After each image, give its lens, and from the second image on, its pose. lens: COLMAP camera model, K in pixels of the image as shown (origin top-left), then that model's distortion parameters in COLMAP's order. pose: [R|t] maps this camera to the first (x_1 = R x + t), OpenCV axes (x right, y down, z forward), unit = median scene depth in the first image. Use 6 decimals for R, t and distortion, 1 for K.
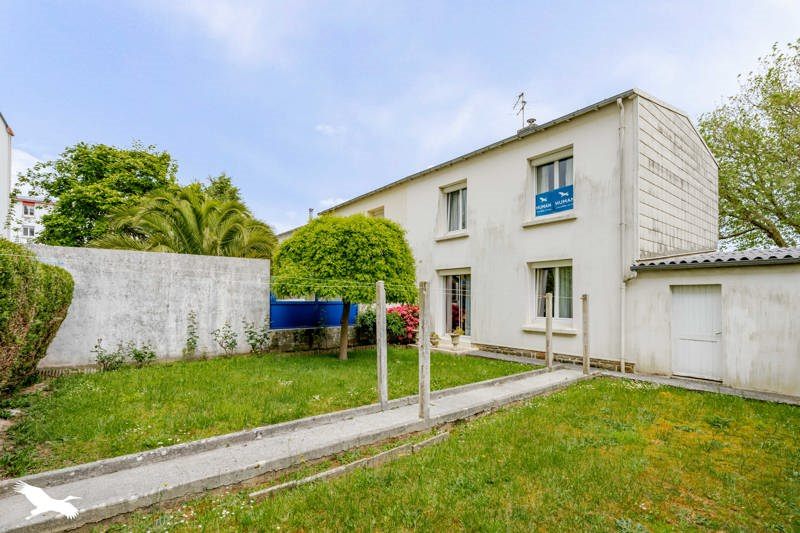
lens RADIAL K [[369.1, 0, 420.9], [0, 369.1, 296.2], [0, 0, 1]] dist [-0.000080, -0.000006]
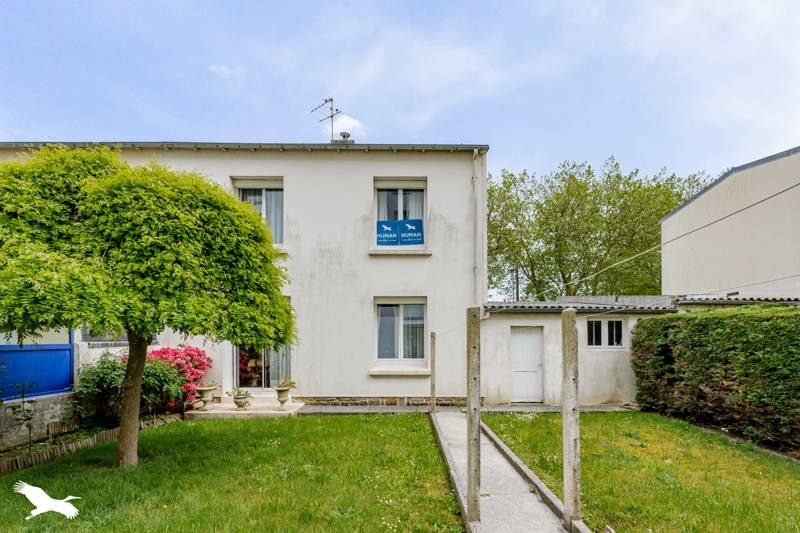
lens RADIAL K [[369.1, 0, 404.7], [0, 369.1, 333.5], [0, 0, 1]] dist [-0.000080, -0.000006]
pose [[0.643503, 0.005363, 0.765424, -0.336101], [-0.002053, 0.999984, -0.005281, 0.001002], [-0.765440, 0.001827, 0.643504, 0.395397]]
